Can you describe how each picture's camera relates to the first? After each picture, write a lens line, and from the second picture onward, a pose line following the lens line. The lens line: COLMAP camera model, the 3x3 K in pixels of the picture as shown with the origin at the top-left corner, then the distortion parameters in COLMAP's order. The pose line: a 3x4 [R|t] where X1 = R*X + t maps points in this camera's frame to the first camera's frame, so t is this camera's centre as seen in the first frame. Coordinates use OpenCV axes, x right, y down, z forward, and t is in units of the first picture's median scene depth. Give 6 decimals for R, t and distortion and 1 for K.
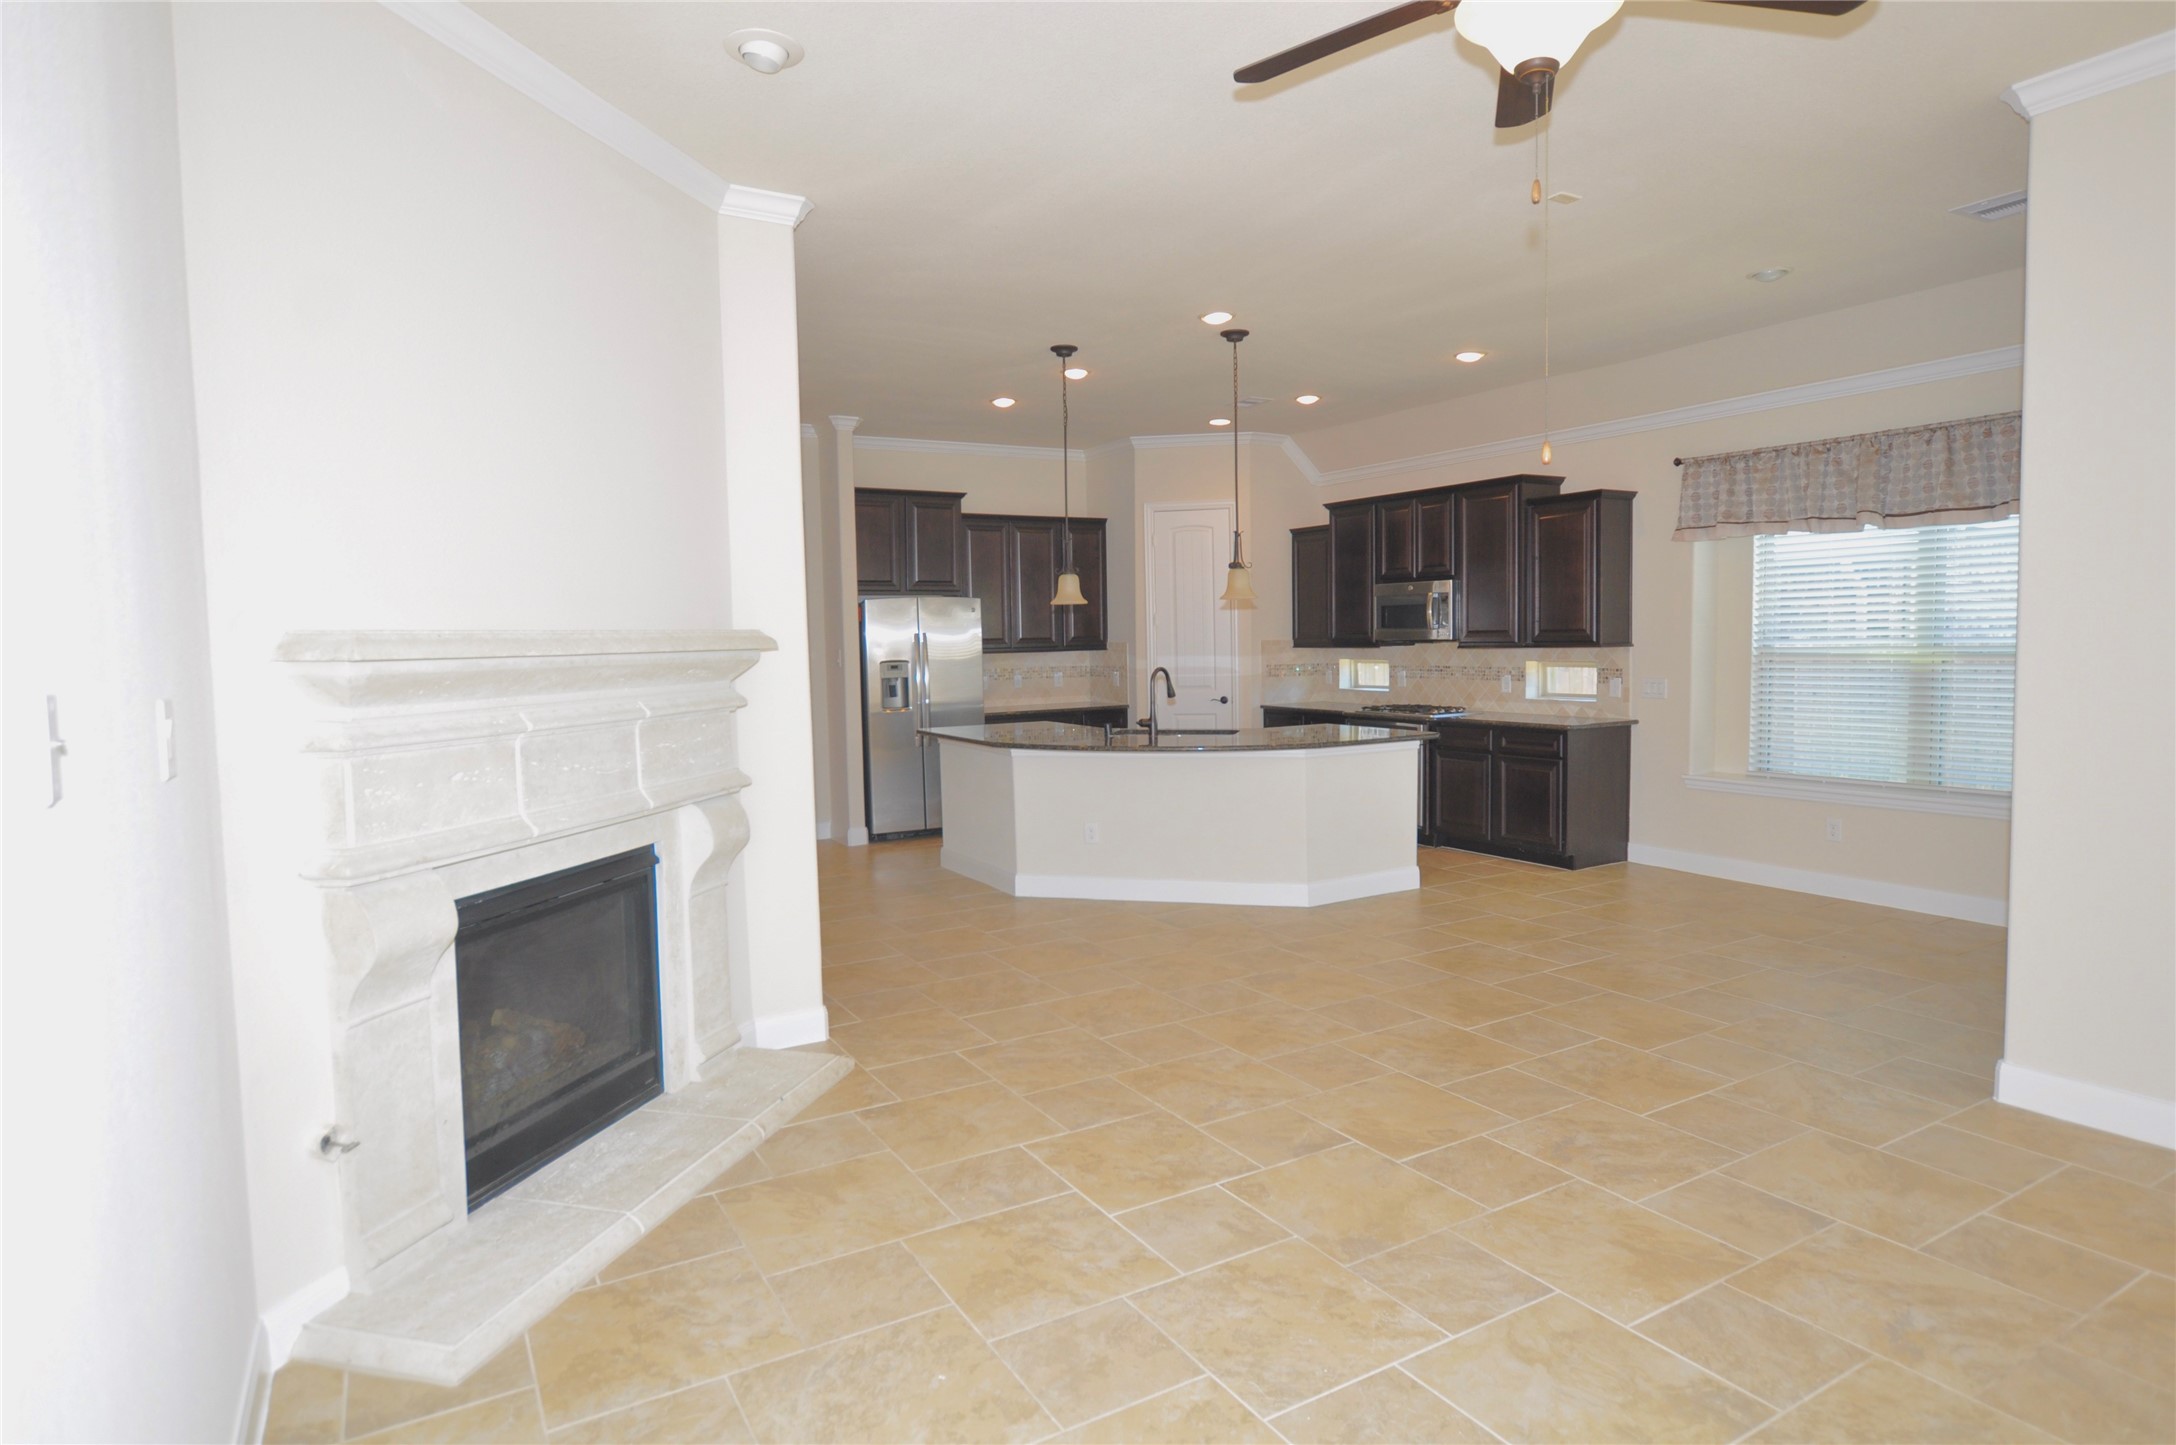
lens RADIAL K [[1200.4, 0, 1088.0], [0, 1200.4, 722.5], [0, 0, 1]] dist [-0.016850, 0.000813]
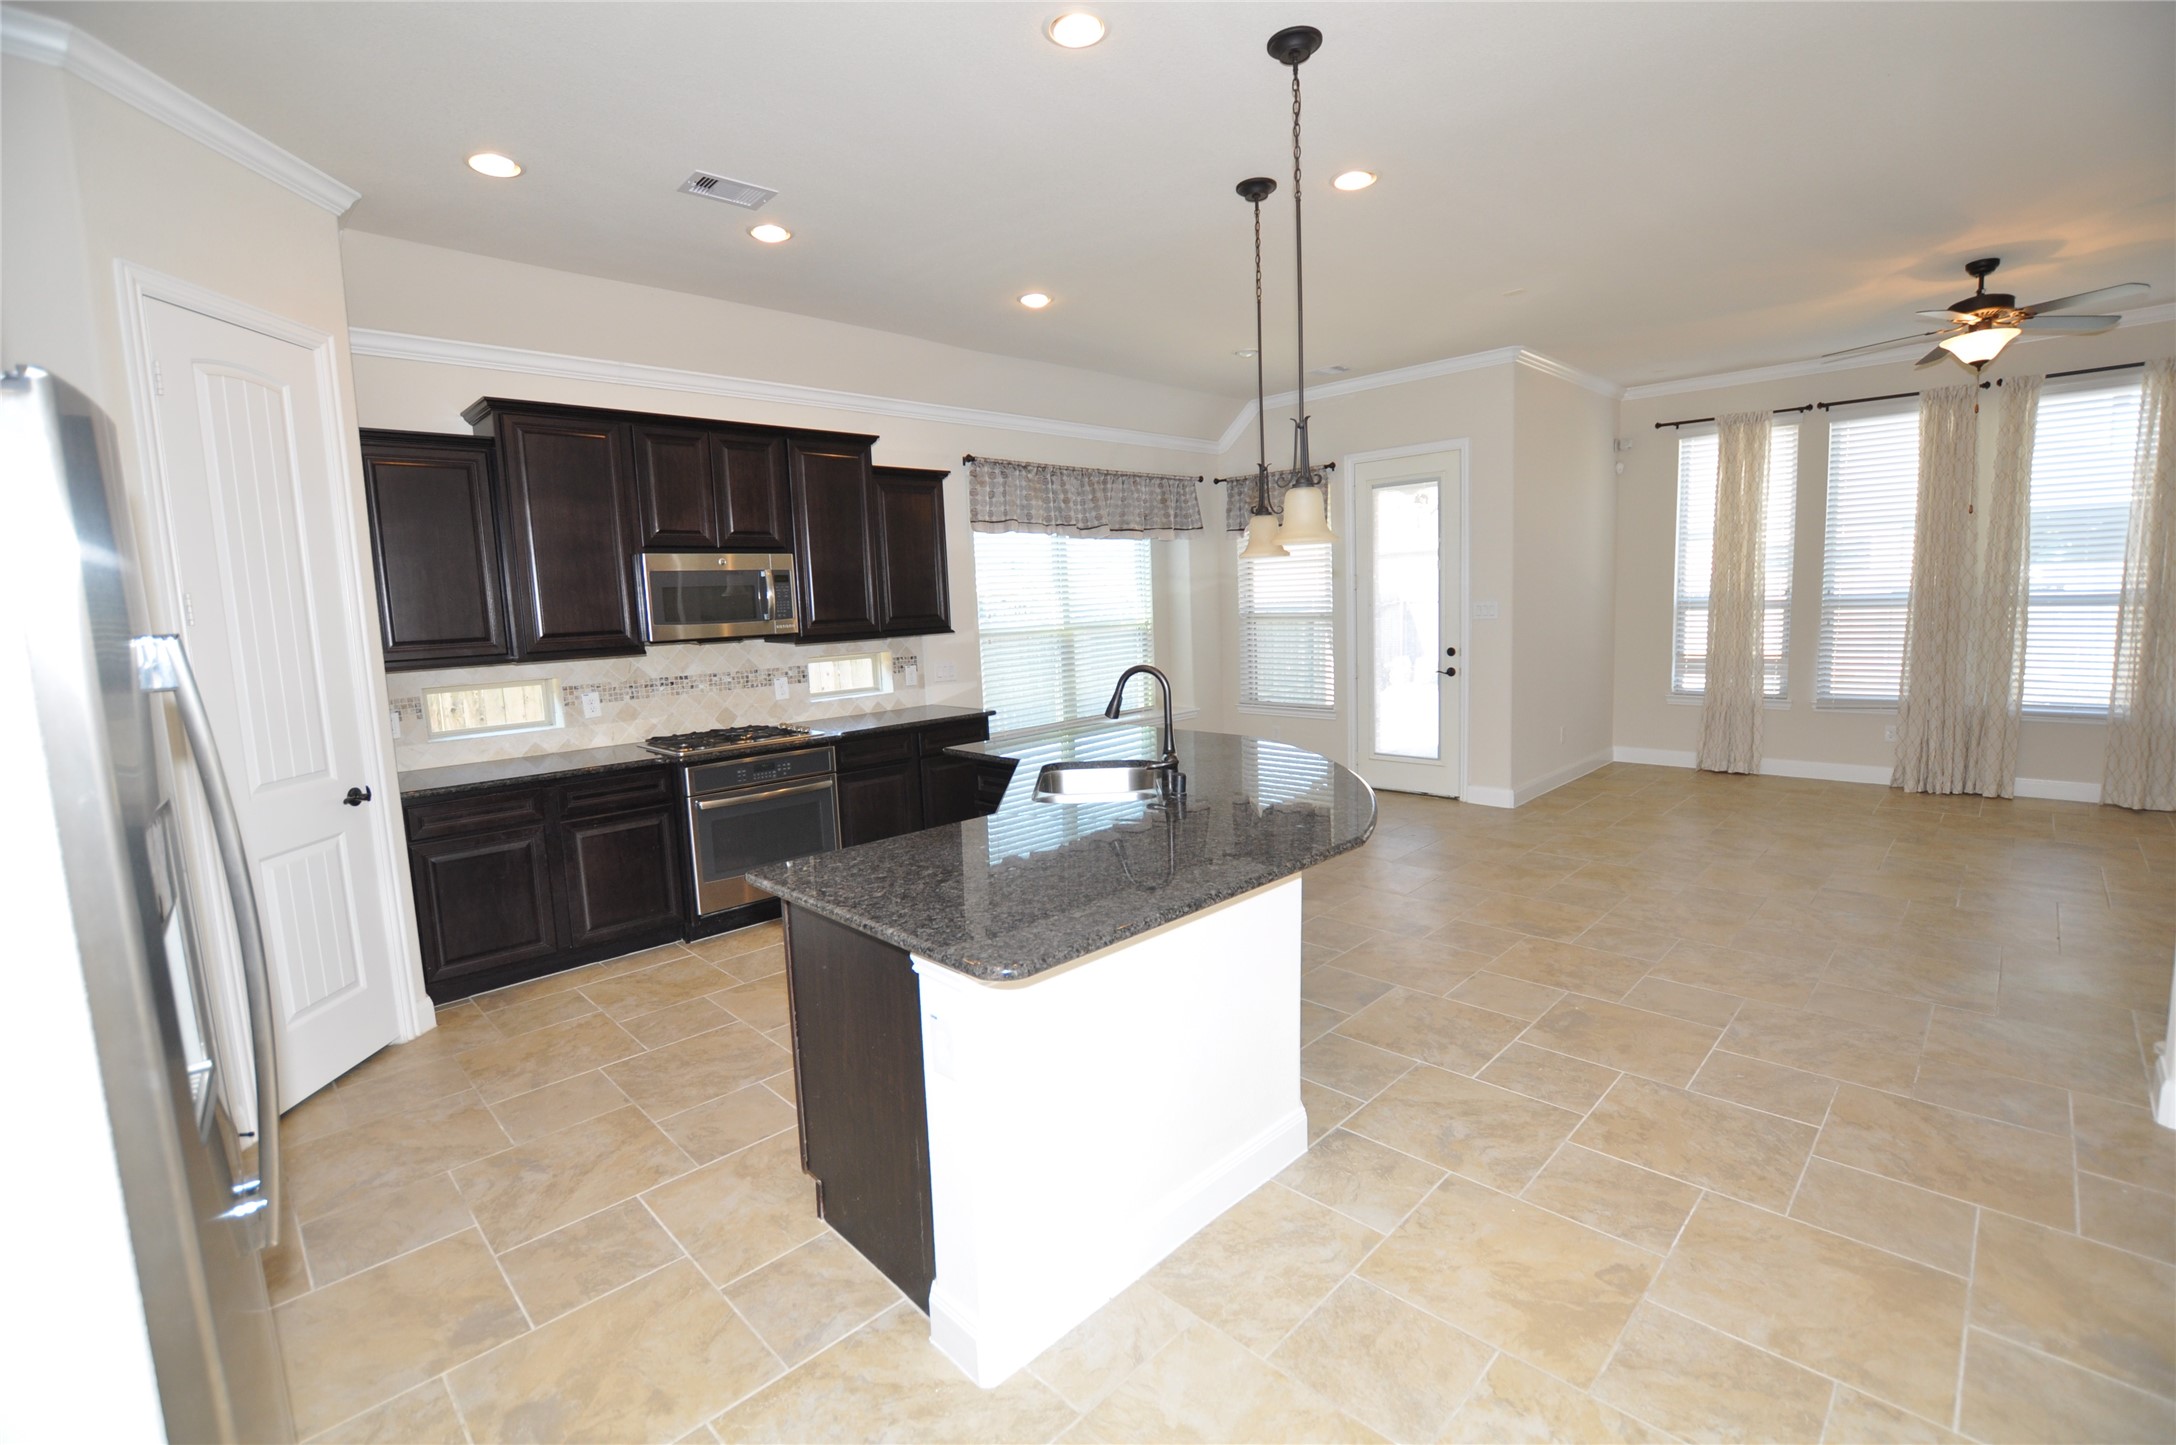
lens RADIAL K [[953.8, 0, 1088.7], [0, 953.8, 713.1], [0, 0, 1]] dist [-0.034733, 0.005547]
pose [[-0.247350, -0.086524, 0.965055, -0.422192], [0.113815, 0.986515, 0.117619, -0.088741], [-0.962218, 0.138931, -0.234167, 1.251655]]
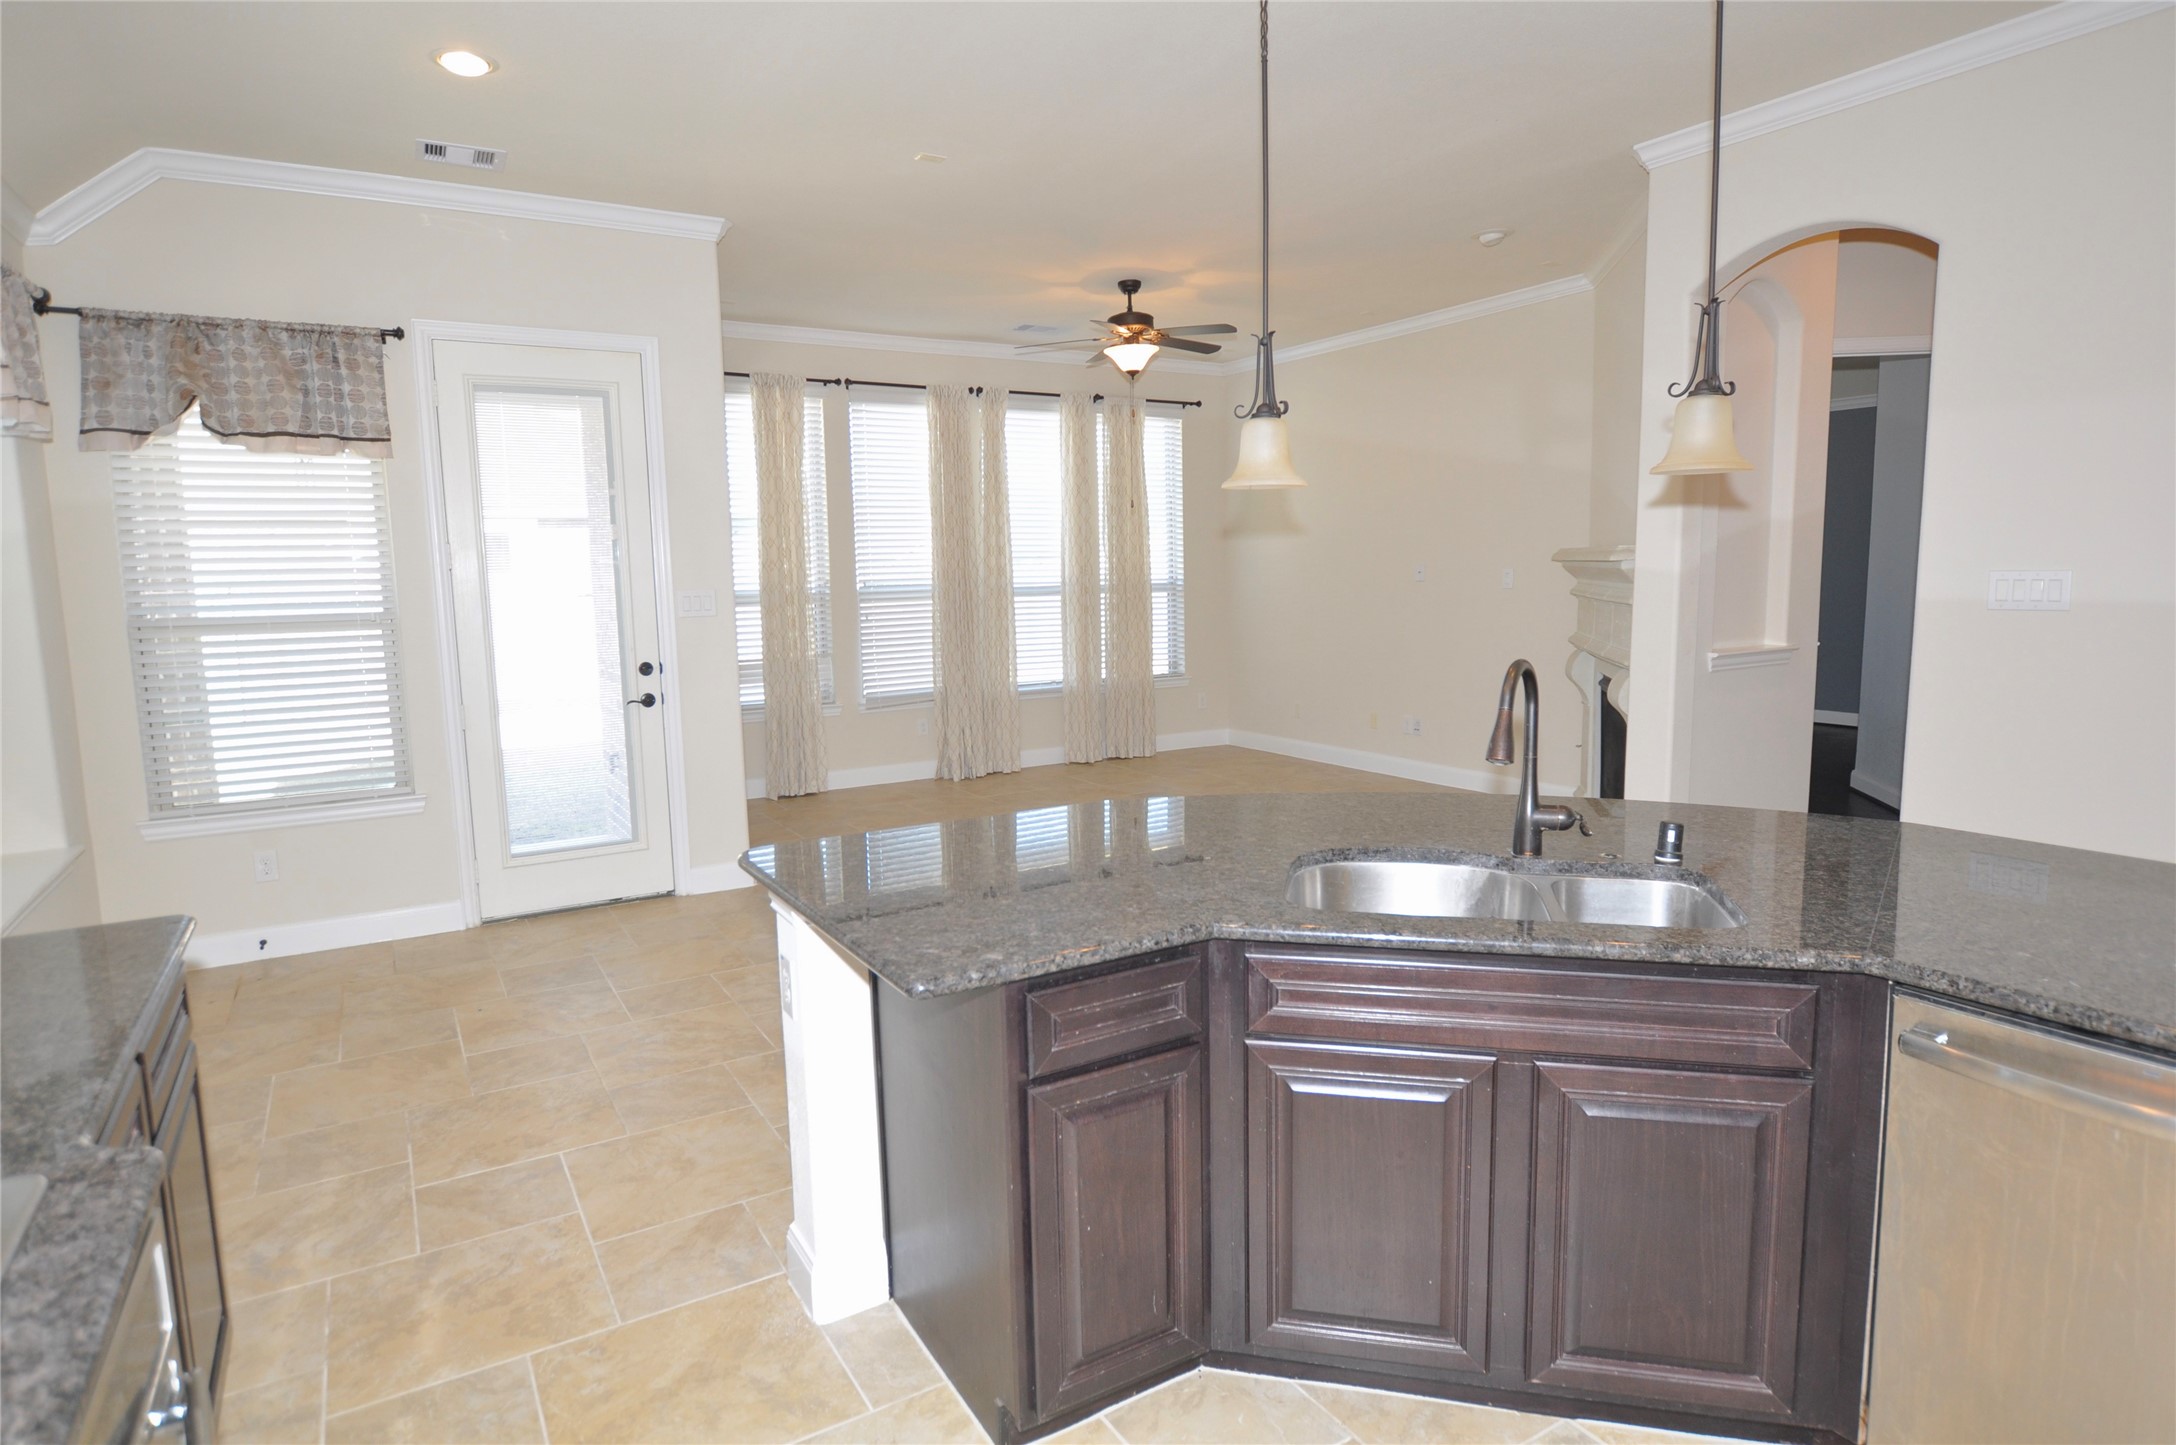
lens RADIAL K [[1191.3, 0, 1083.4], [0, 1191.3, 714.9], [0, 0, 1]] dist [-0.017340, 0.000793]
pose [[-0.999192, 0.038910, -0.010079, 0.202152], [0.036159, 0.979658, 0.197390, -0.109440], [0.017555, 0.196866, -0.980273, 1.446851]]
